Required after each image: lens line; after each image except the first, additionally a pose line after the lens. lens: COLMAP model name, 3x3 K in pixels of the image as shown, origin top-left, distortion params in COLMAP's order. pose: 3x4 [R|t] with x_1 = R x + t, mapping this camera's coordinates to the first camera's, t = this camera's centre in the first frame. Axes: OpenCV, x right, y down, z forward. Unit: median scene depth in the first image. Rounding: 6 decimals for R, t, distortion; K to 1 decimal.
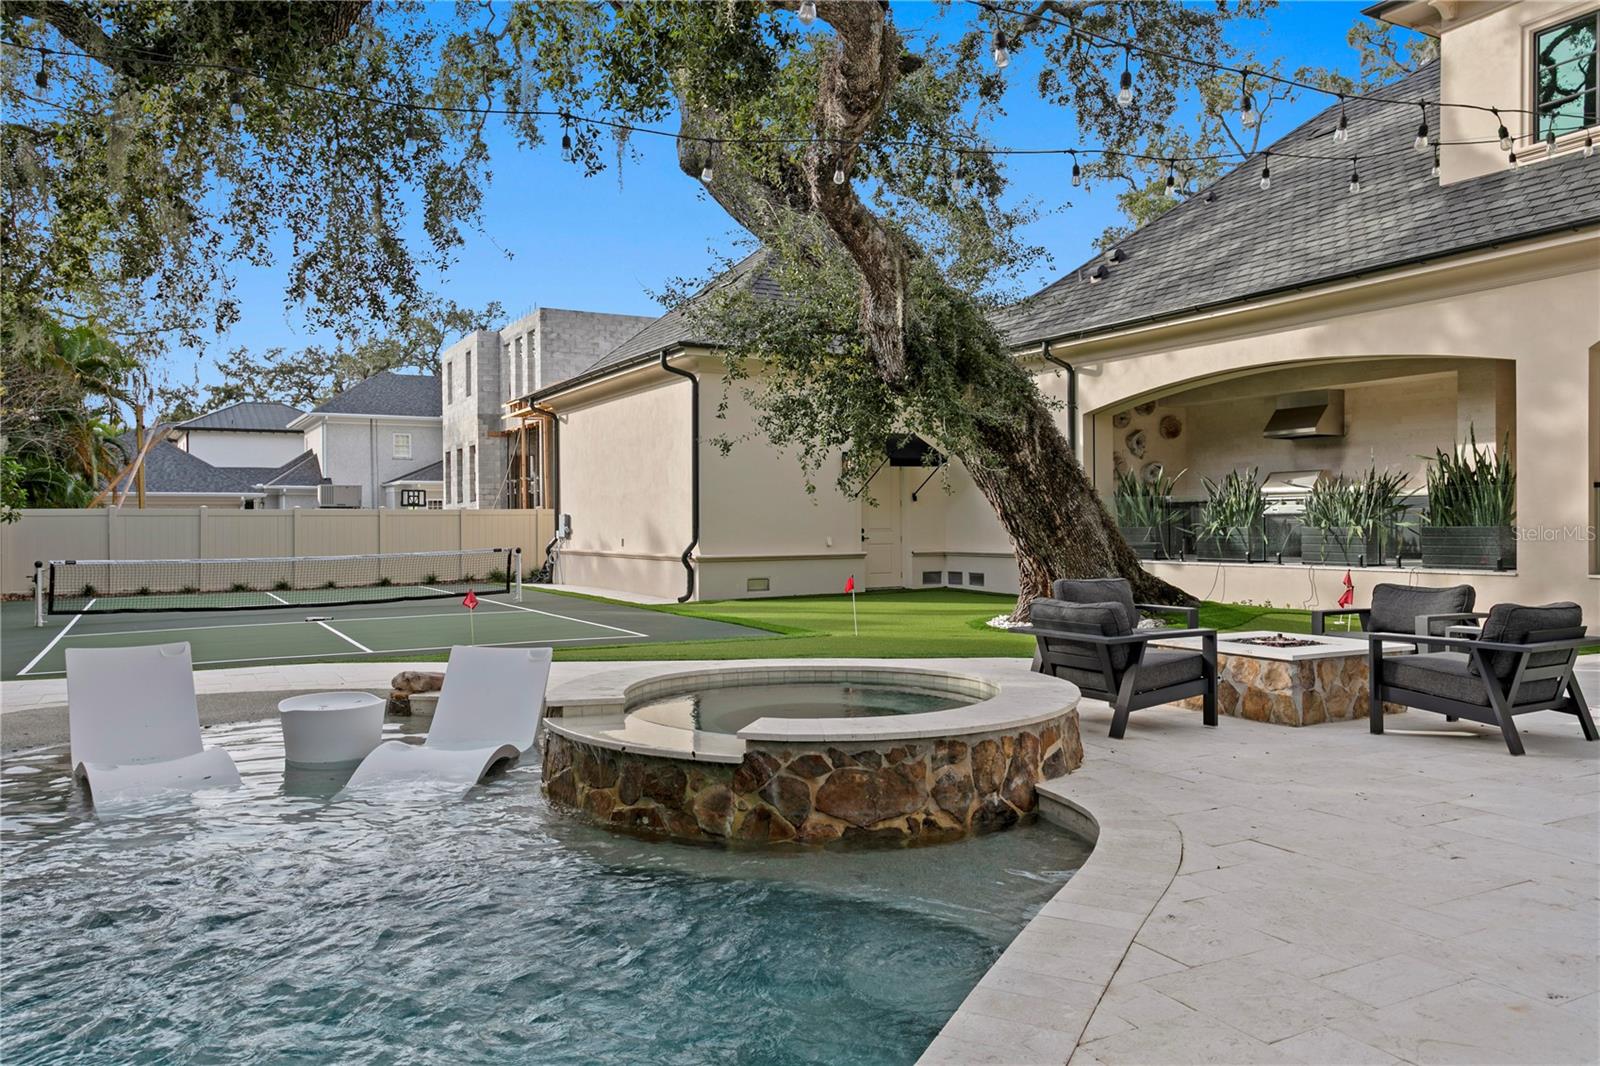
lens RADIAL K [[1143.9, 0, 786.2], [0, 1143.9, 534.4], [0, 0, 1]] dist [0.012609, -0.003121]
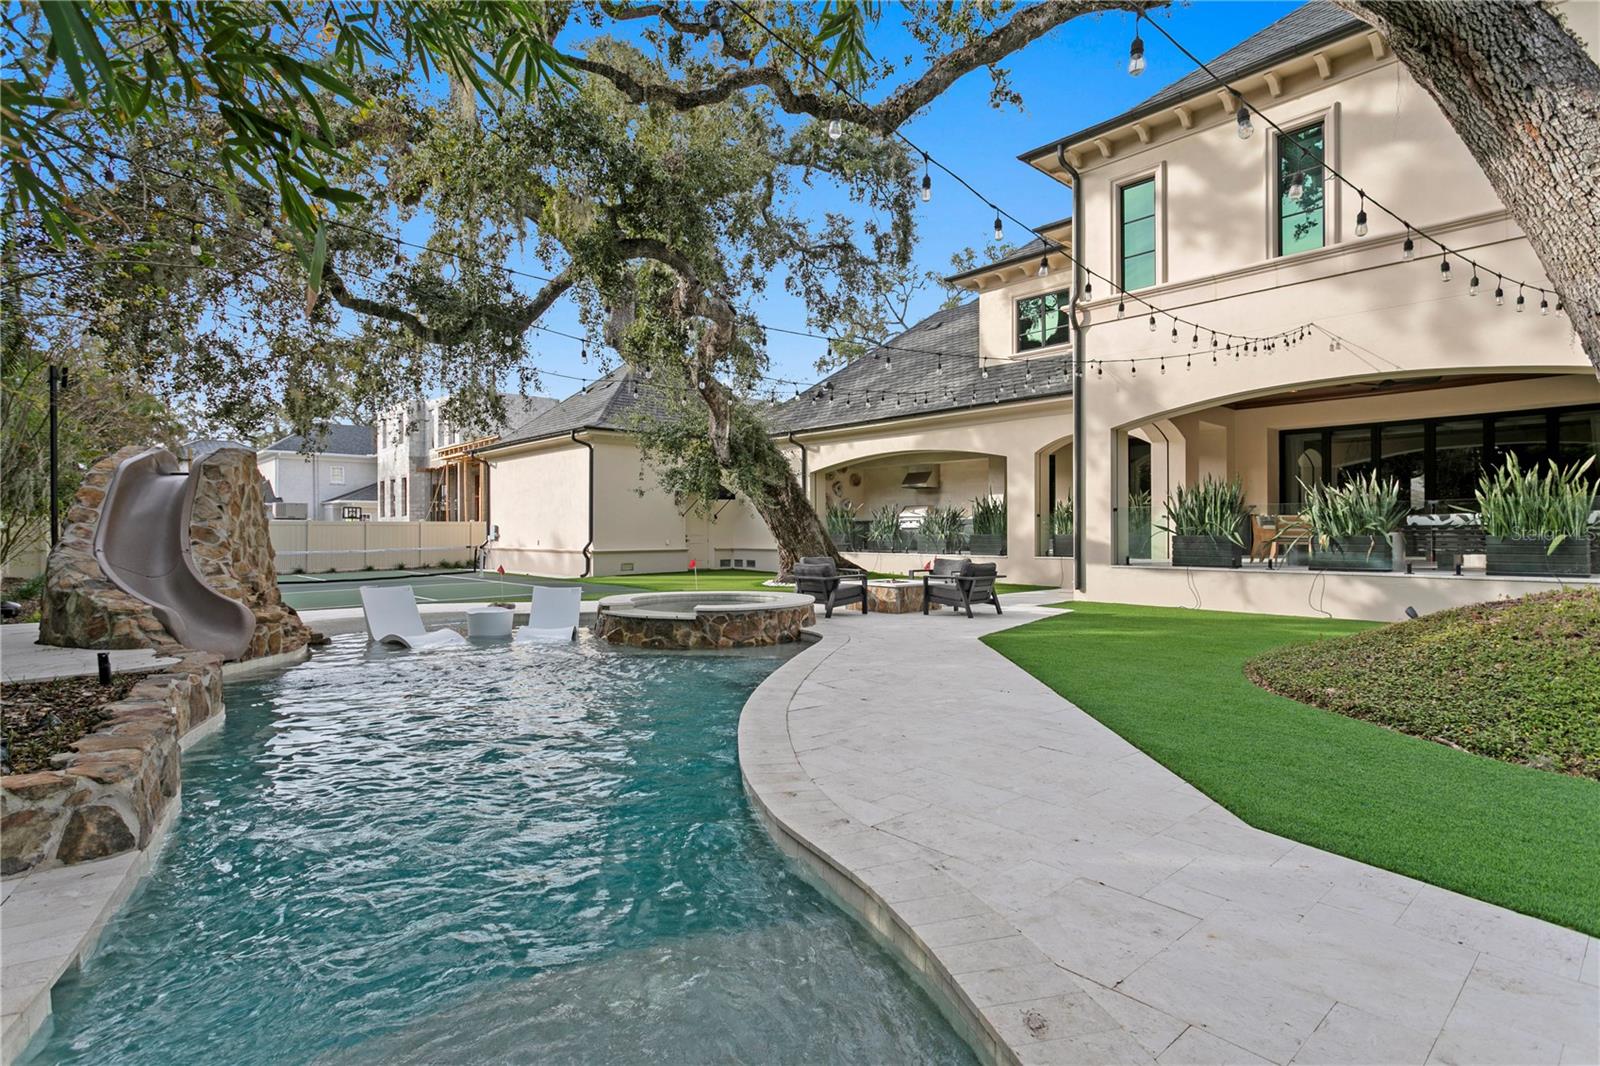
lens RADIAL K [[785.9, 0, 800.0], [0, 785.9, 533.0], [0, 0, 1]] dist [-0.001649, -0.000092]
pose [[0.969517, 0.004514, 0.244984, -0.071630], [-0.002334, 0.999955, -0.009190, 0.003451], [-0.245014, 0.008338, 0.969484, -0.242108]]
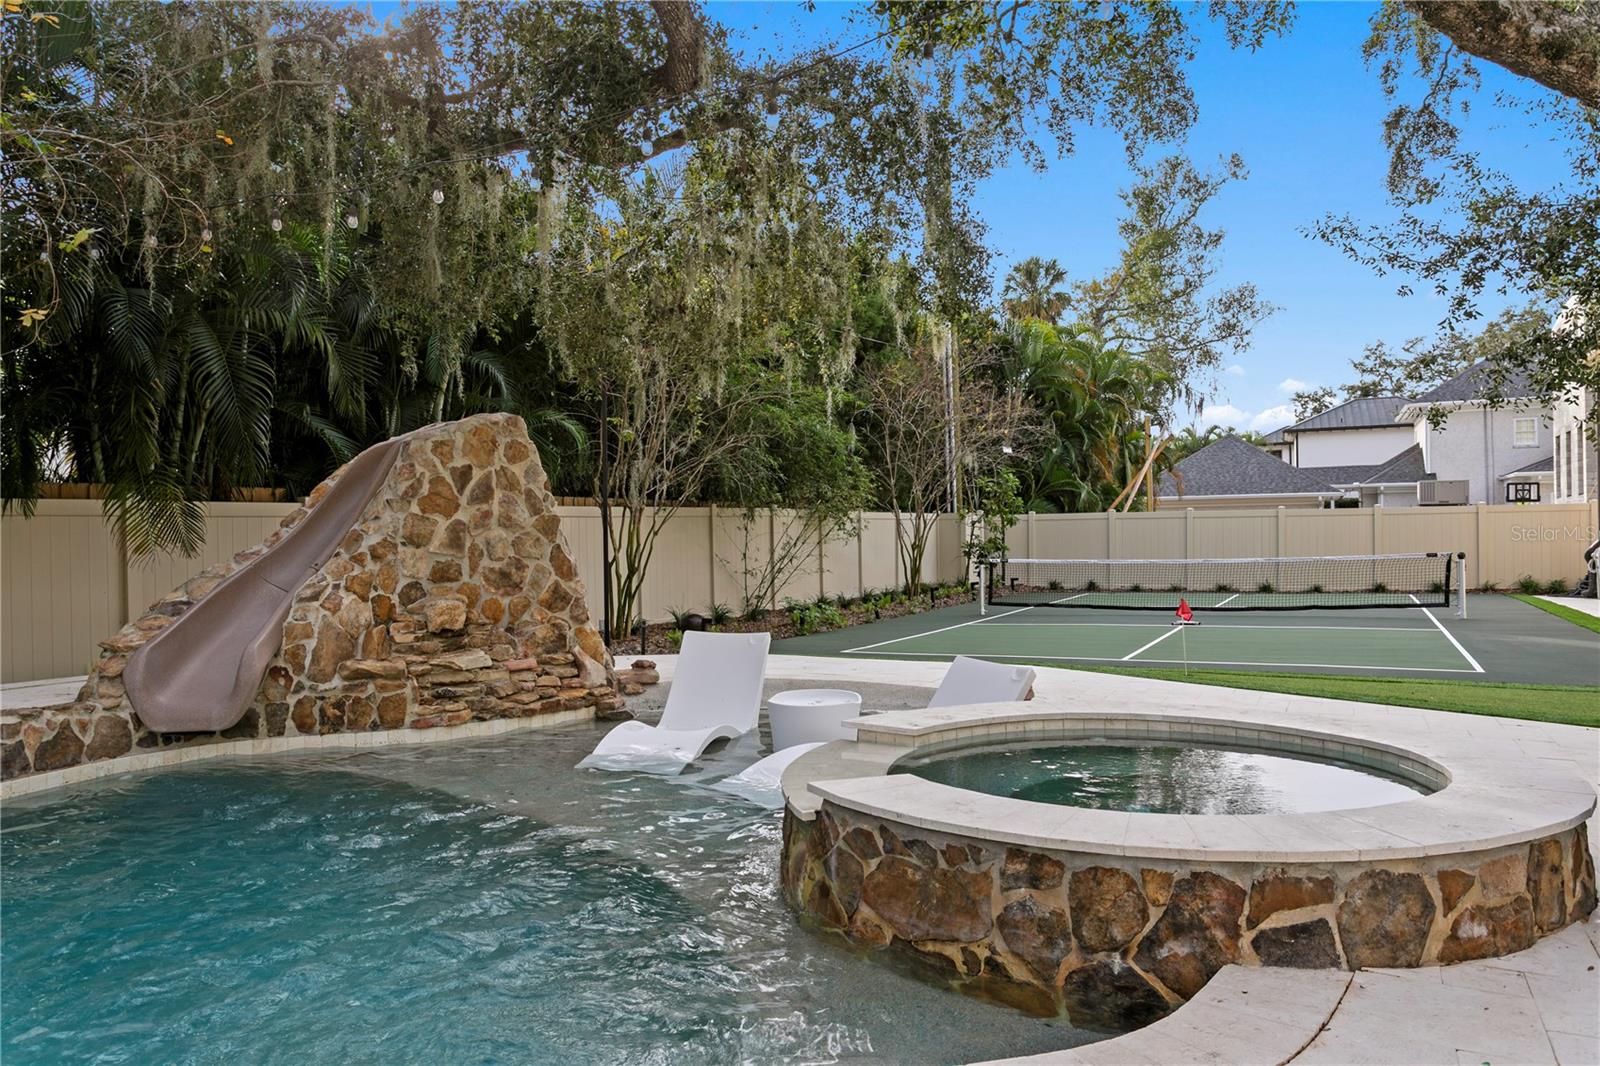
lens RADIAL K [[1143.9, 0, 786.2], [0, 1143.9, 534.4], [0, 0, 1]] dist [0.012609, -0.003121]
pose [[0.577093, -0.000792, -0.816678, 0.175744], [0.001358, 0.999999, -0.000010, -0.001968], [0.816677, -0.001104, 0.577094, 0.142998]]
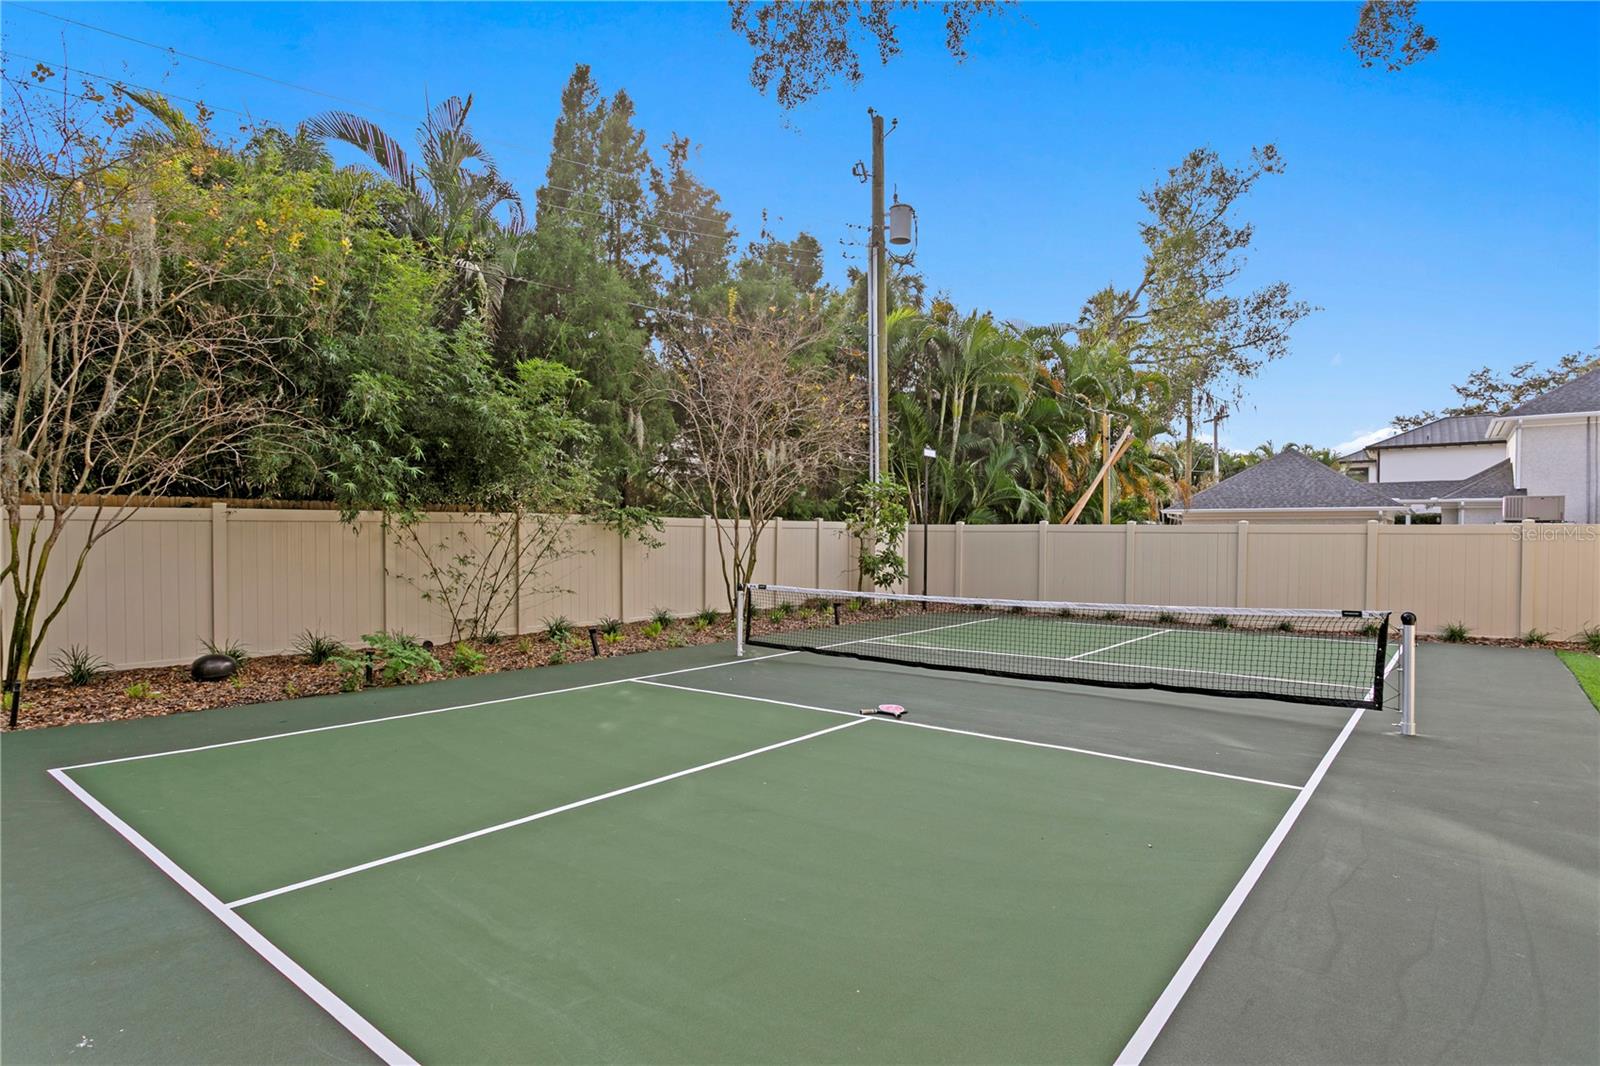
lens RADIAL K [[849.7, 0, 800.0], [0, 849.7, 533.0], [0, 0, 1]] dist [0.005785, 0.001523]
pose [[0.390994, 0.006234, -0.920372, -0.029413], [-0.017621, 0.999844, -0.000714, -0.014628], [0.920225, 0.016497, 0.391043, 0.734709]]
